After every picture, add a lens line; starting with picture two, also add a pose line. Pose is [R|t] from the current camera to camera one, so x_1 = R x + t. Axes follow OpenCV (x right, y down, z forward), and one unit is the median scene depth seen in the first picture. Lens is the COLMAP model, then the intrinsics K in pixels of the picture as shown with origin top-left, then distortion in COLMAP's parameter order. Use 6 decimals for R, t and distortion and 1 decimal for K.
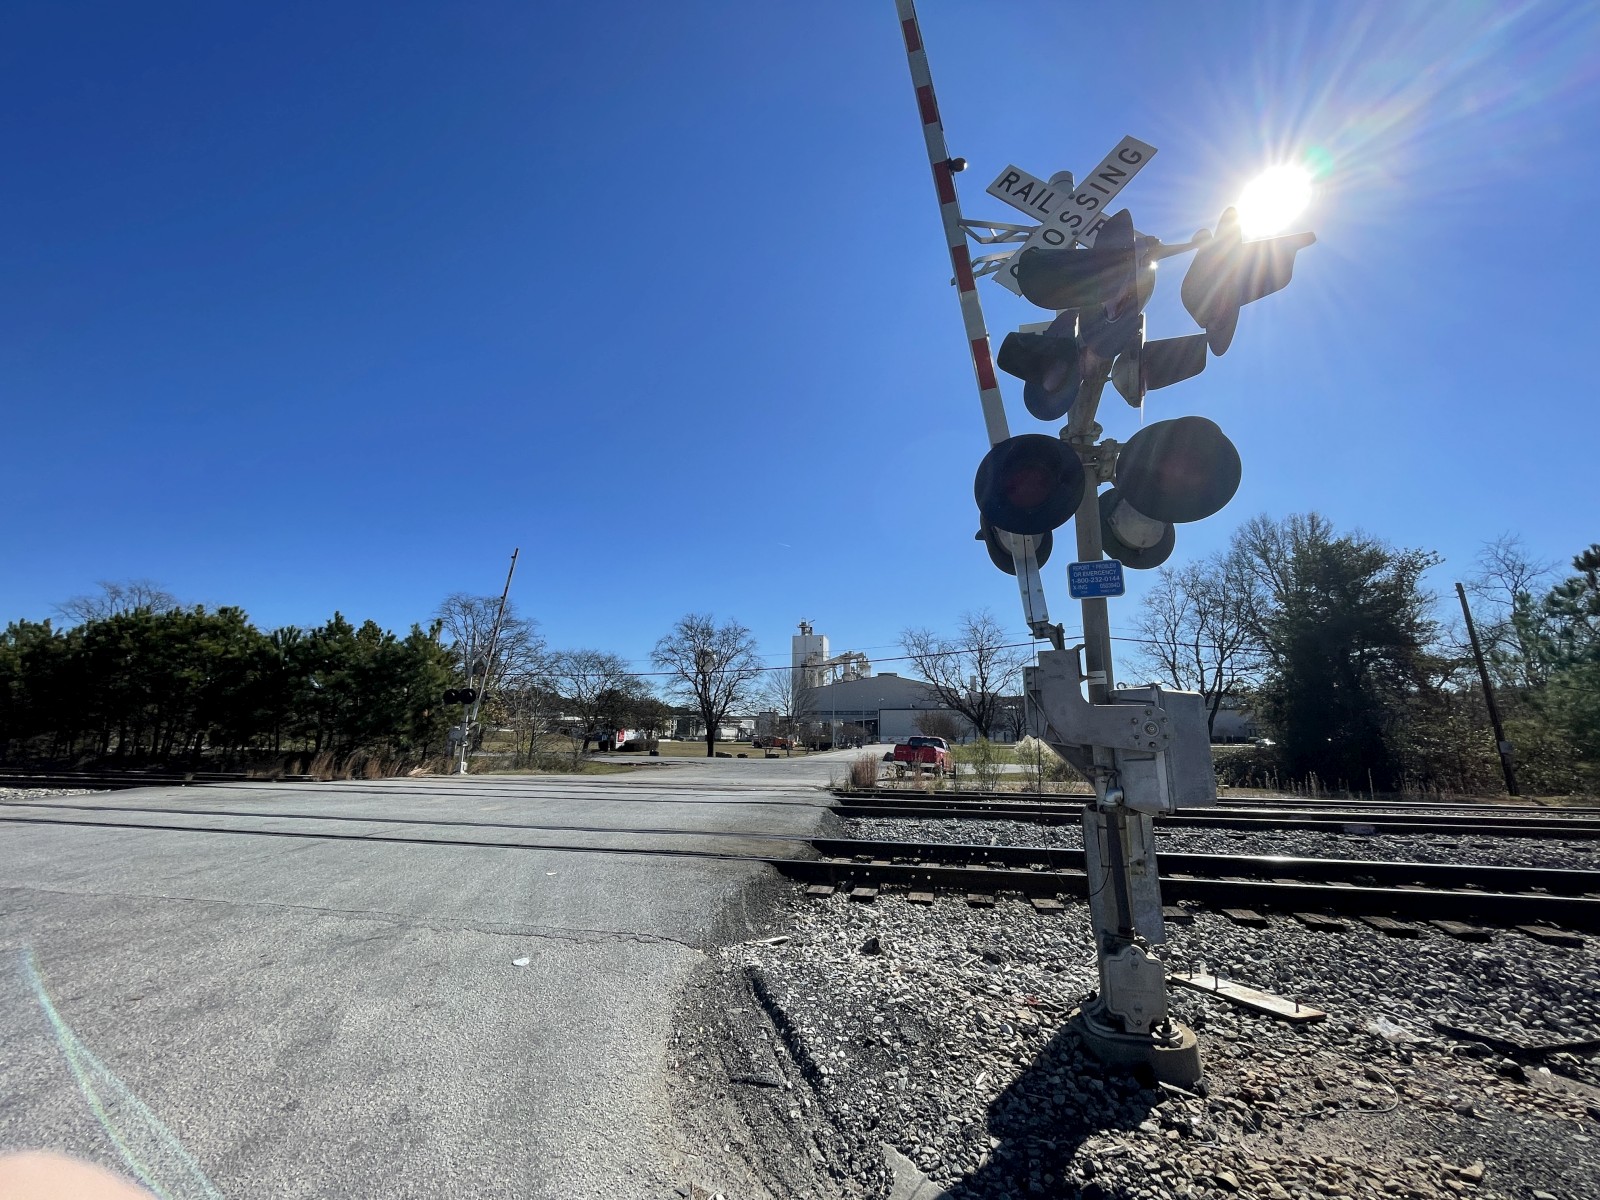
lens RADIAL K [[649.2, 0, 800.6], [0, 649.2, 603.0], [0, 0, 1]] dist [-0.000520, -0.000329]
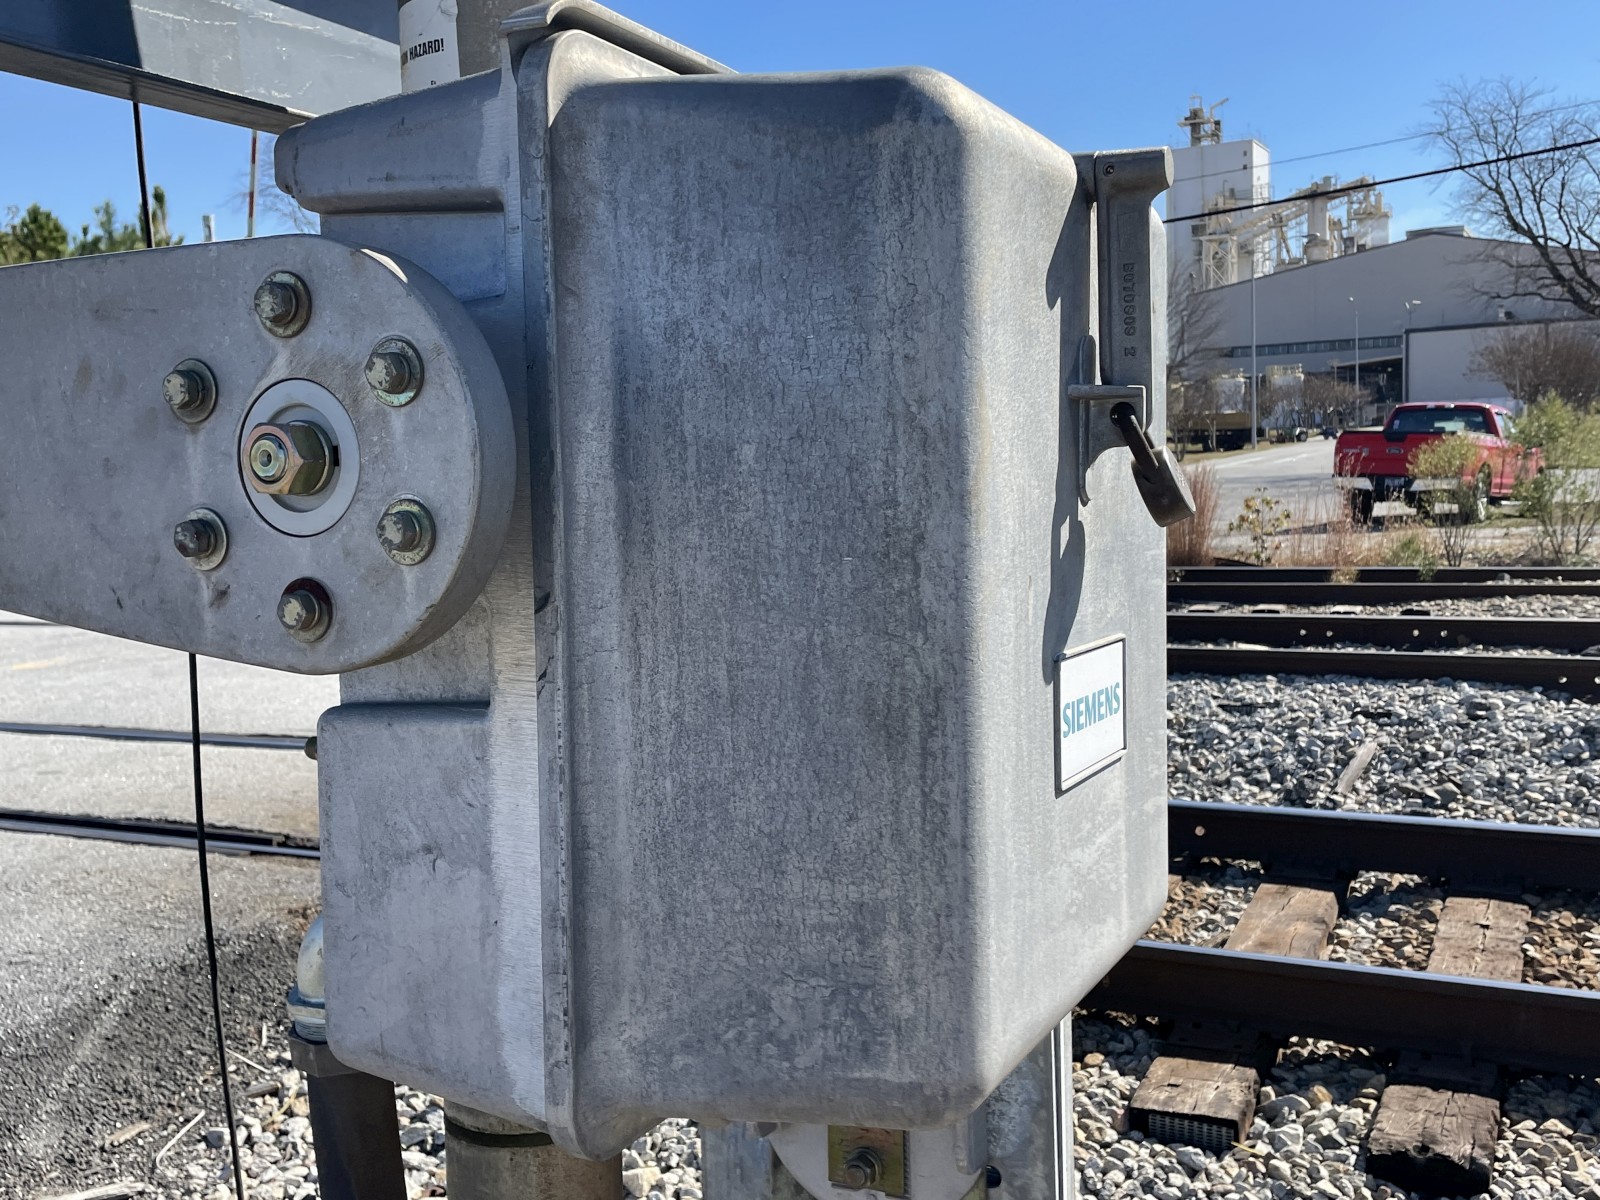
lens RADIAL K [[1578.4, 0, 800.0], [0, 1578.4, 600.0], [0, 0, 1]] dist [0.044206, -0.024758]
pose [[0.961981, -0.025991, -0.271877, 0.394871], [0.108513, 0.949890, 0.293146, 0.086253], [0.250634, -0.311503, 0.916596, 0.448273]]
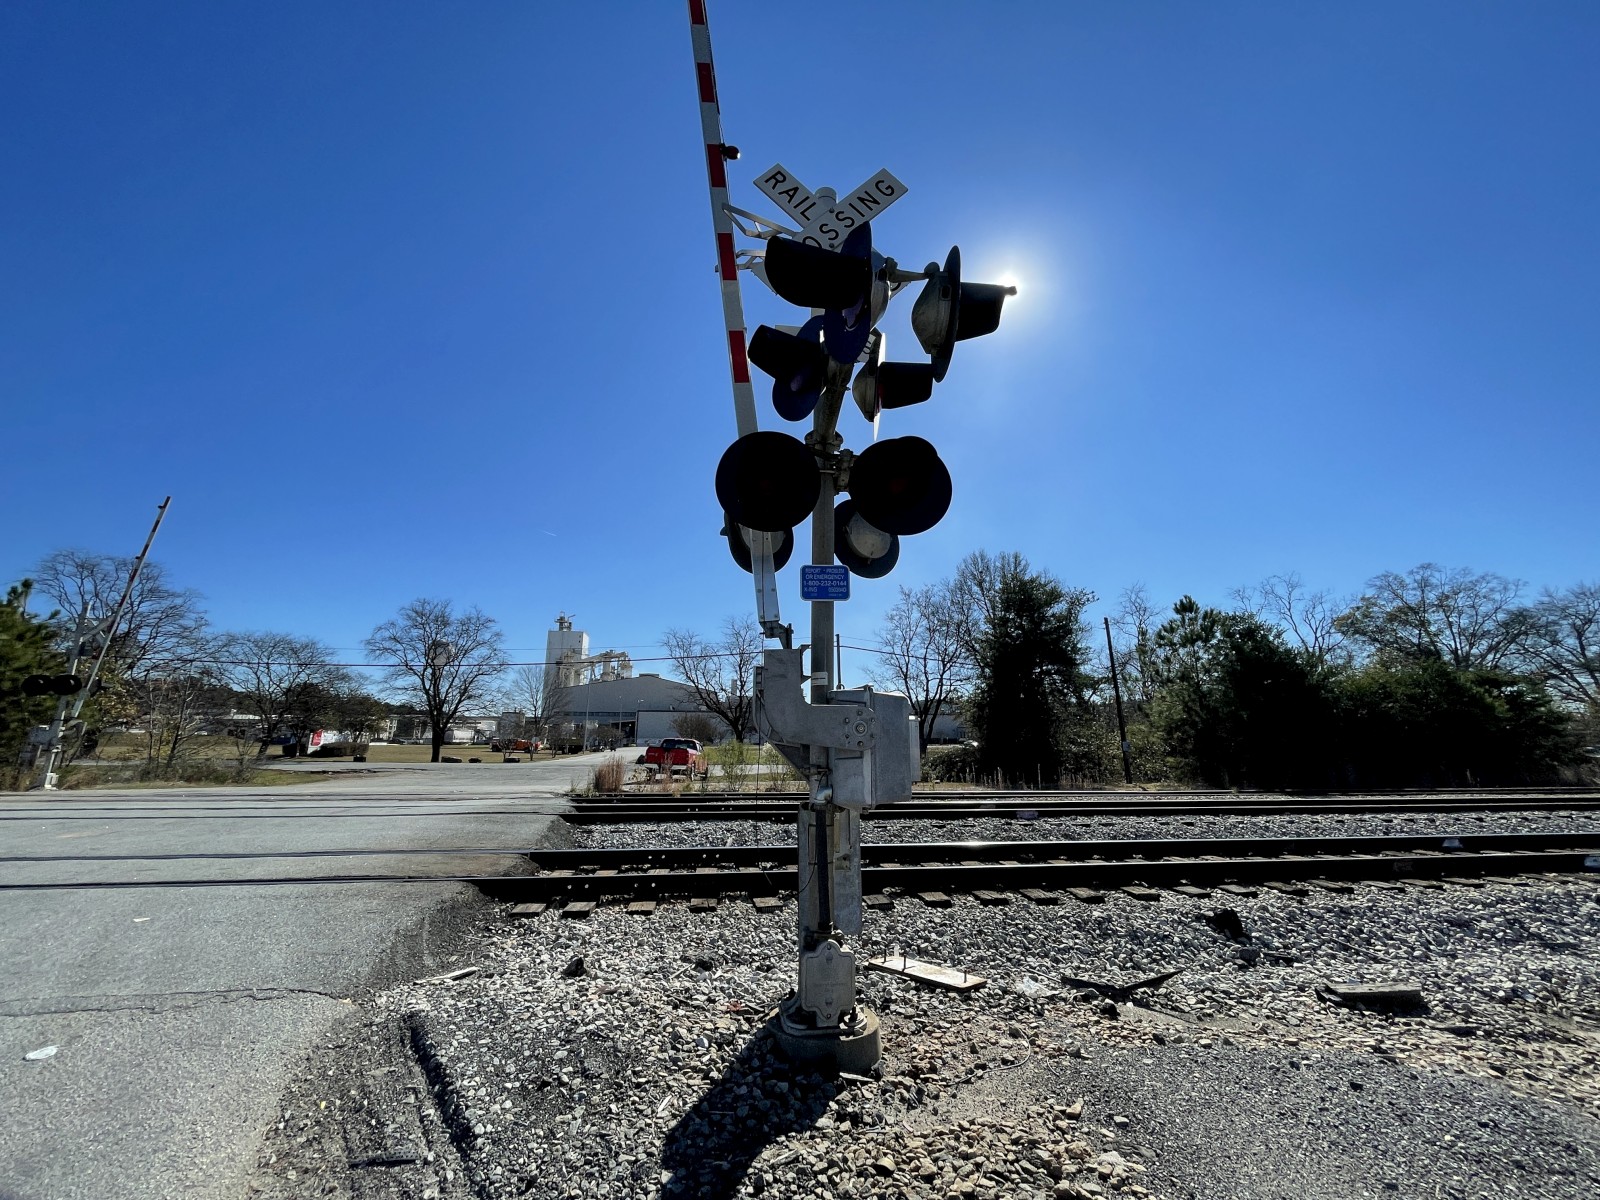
lens RADIAL K [[649.2, 0, 800.6], [0, 649.2, 603.0], [0, 0, 1]] dist [-0.000520, -0.000329]
pose [[0.936317, 0.070321, 0.344043, 0.045571], [-0.069147, 0.997483, -0.015697, 0.009697], [-0.344281, -0.009092, 0.938823, 0.034372]]
